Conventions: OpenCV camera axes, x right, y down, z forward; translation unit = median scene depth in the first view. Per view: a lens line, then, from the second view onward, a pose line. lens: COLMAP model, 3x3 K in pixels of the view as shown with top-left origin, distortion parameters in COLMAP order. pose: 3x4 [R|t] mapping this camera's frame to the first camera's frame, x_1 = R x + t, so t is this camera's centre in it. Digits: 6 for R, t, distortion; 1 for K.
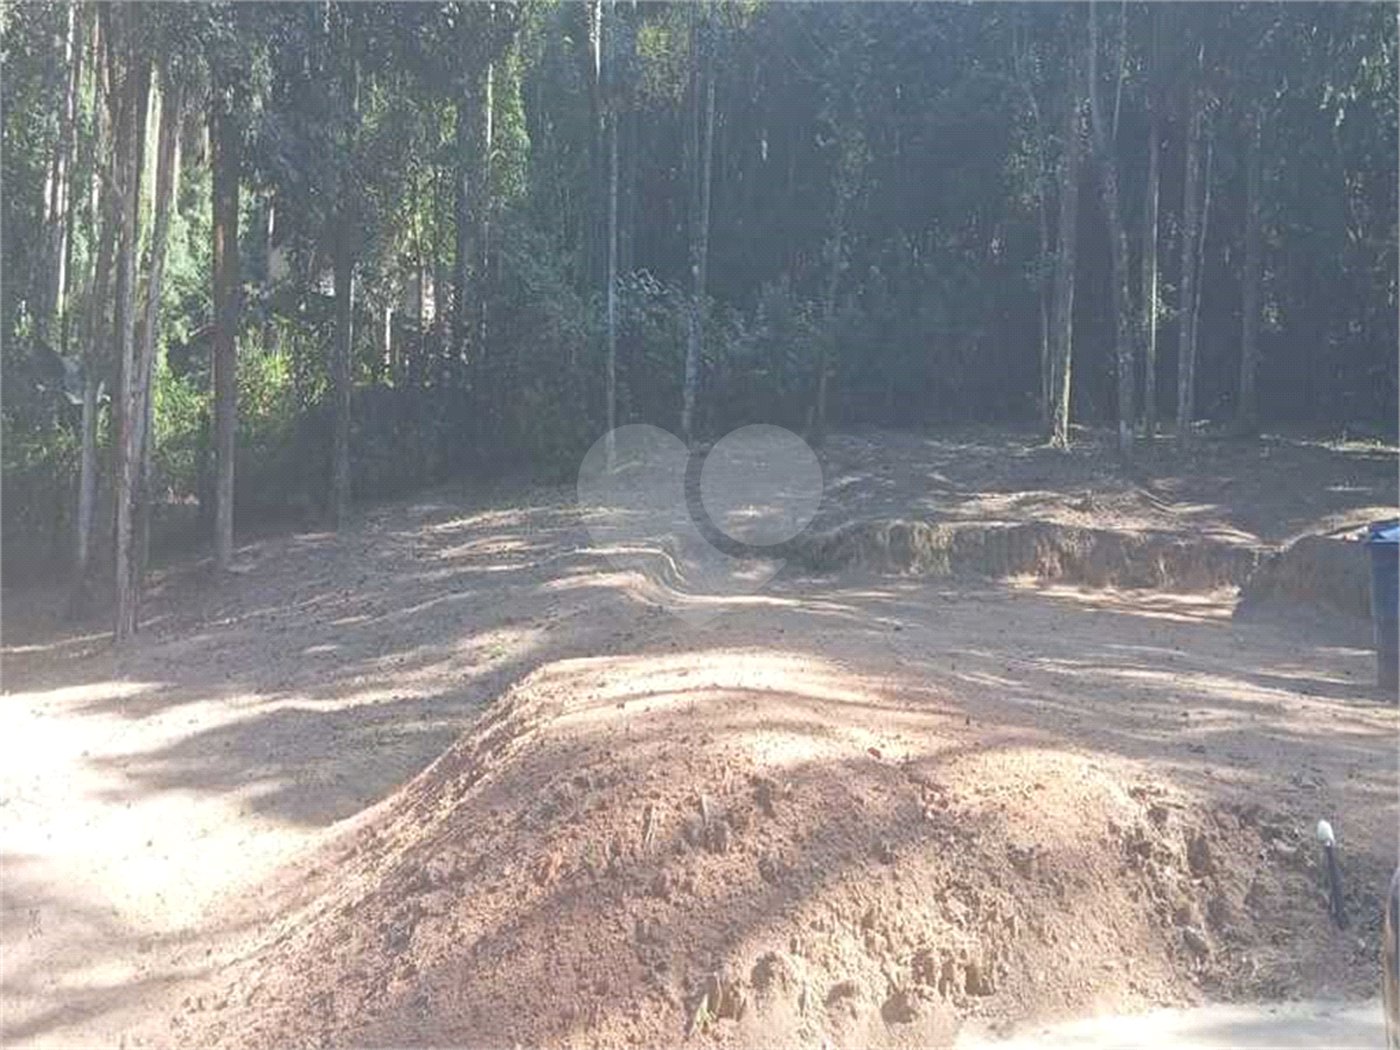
lens RADIAL K [[1134.7, 0, 702.1], [0, 1134.7, 470.1], [0, 0, 1]] dist [0.063727, -0.107076]
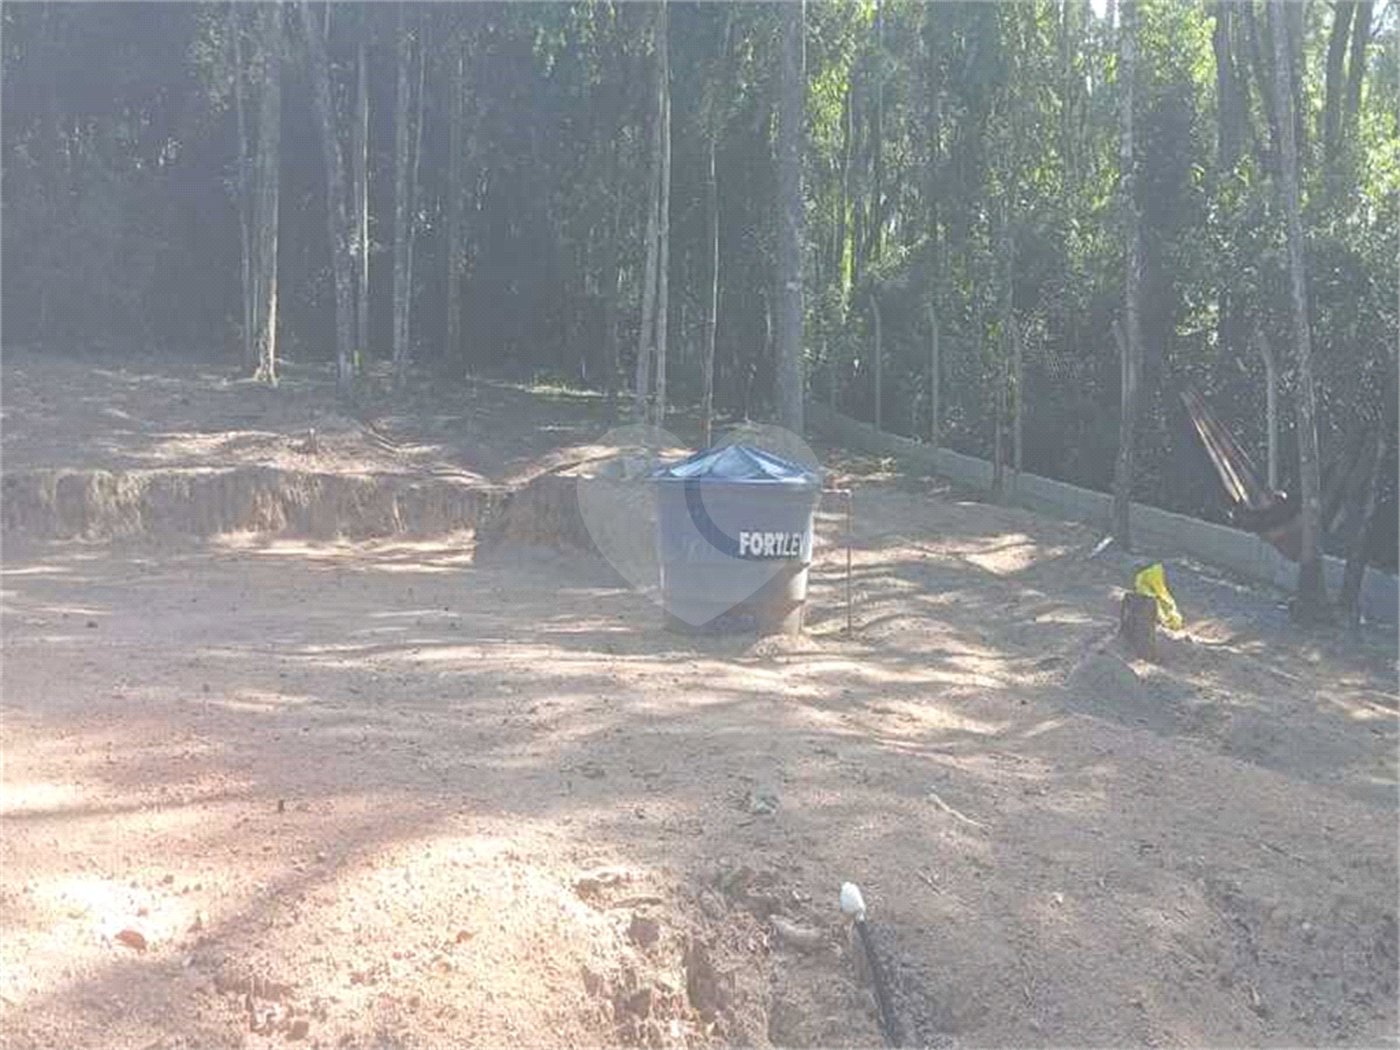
lens RADIAL K [[1134.7, 0, 702.1], [0, 1134.7, 470.1], [0, 0, 1]] dist [0.063727, -0.107076]
pose [[0.768620, -0.023263, 0.639283, 0.006620], [-0.008176, 0.998900, 0.046179, 0.004584], [-0.639654, -0.040721, 0.767584, 0.104257]]
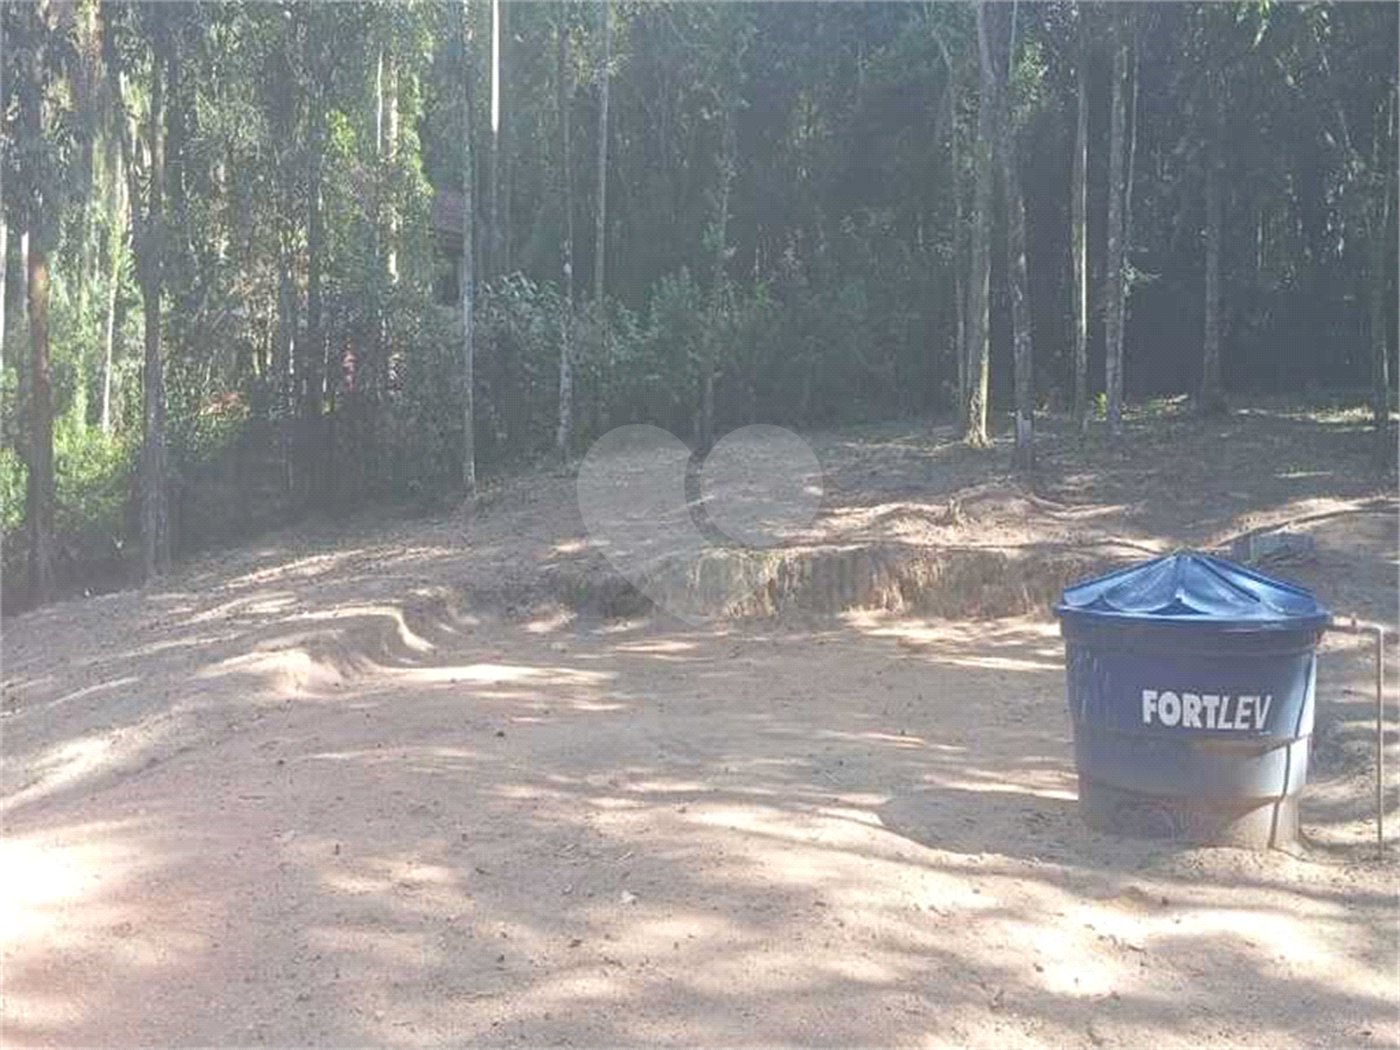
lens RADIAL K [[1134.7, 0, 702.1], [0, 1134.7, 470.1], [0, 0, 1]] dist [0.063727, -0.107076]
pose [[0.995449, -0.060692, -0.073466, 0.166401], [0.061014, 0.998135, 0.002144, -0.013373], [0.073199, -0.006617, 0.997295, 0.115041]]
